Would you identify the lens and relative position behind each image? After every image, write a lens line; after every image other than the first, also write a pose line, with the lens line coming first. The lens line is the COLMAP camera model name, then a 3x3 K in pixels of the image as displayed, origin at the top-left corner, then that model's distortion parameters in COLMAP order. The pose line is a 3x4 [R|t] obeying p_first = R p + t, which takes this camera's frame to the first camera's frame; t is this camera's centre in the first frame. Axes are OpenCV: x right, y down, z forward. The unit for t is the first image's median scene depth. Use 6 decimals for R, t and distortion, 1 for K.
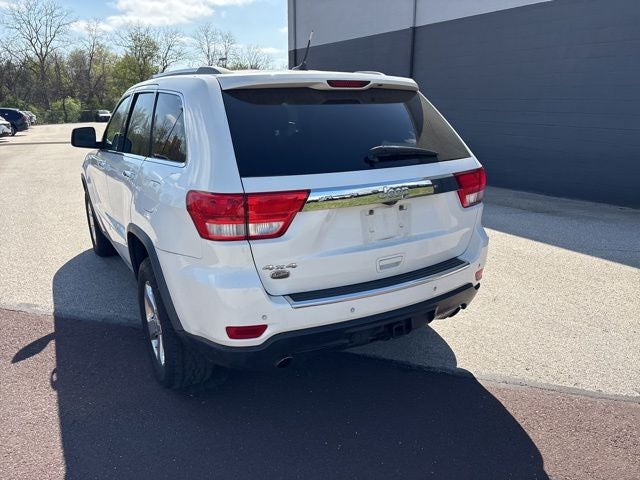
lens RADIAL K [[486.1, 0, 330.4], [0, 486.1, 249.6], [0, 0, 1]] dist [0.063416, -0.075465]
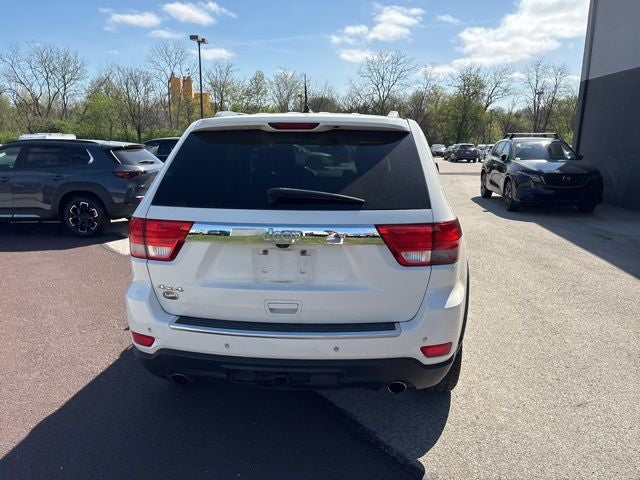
lens RADIAL K [[489.3, 0, 333.1], [0, 489.3, 242.0], [0, 0, 1]] dist [0.053815, -0.056777]
pose [[0.808252, 0.128155, -0.574722, 0.630202], [-0.174415, 0.984334, -0.025792, -0.079082], [0.562413, 0.121087, 0.817942, 0.219763]]
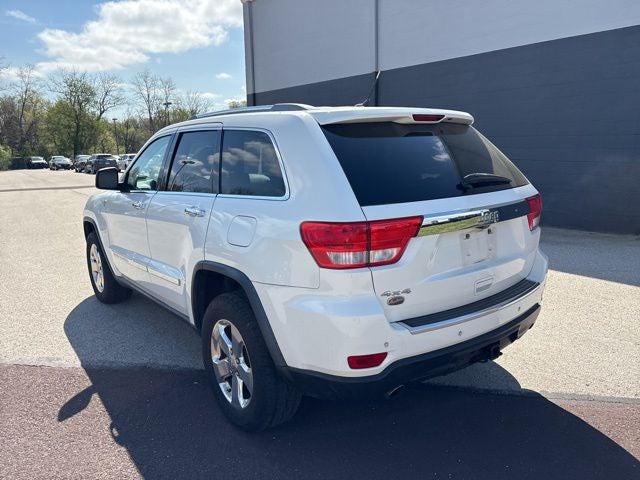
lens RADIAL K [[489.3, 0, 333.1], [0, 489.3, 242.0], [0, 0, 1]] dist [0.053815, -0.056777]
pose [[0.991634, -0.041628, 0.122186, -0.271655], [0.053178, 0.994260, -0.092844, 0.013923], [-0.117620, 0.098565, 0.988155, 0.000868]]
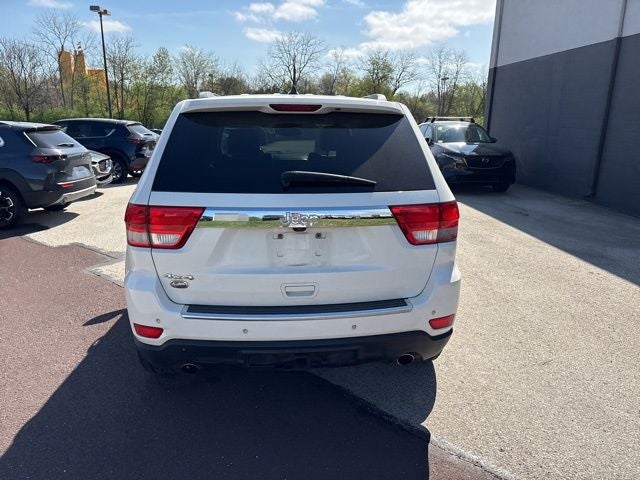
lens RADIAL K [[489.3, 0, 333.1], [0, 489.3, 242.0], [0, 0, 1]] dist [0.053815, -0.056777]
pose [[0.900404, 0.115620, -0.419409, 0.496186], [-0.136264, 0.990481, -0.019488, -0.050188], [0.413164, 0.074697, 0.907588, 0.118893]]
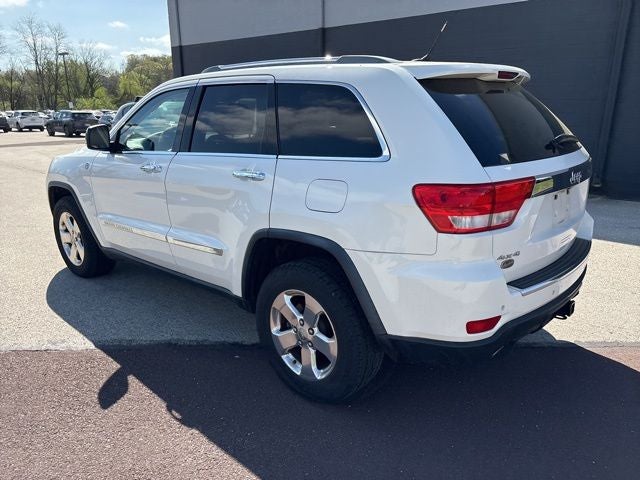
lens RADIAL K [[486.1, 0, 330.4], [0, 486.1, 249.6], [0, 0, 1]] dist [0.063416, -0.075465]
pose [[0.954123, -0.084417, 0.287267, -0.569643], [0.085225, 0.996314, 0.009715, -0.013704], [-0.287028, 0.015213, 0.957801, 0.109403]]
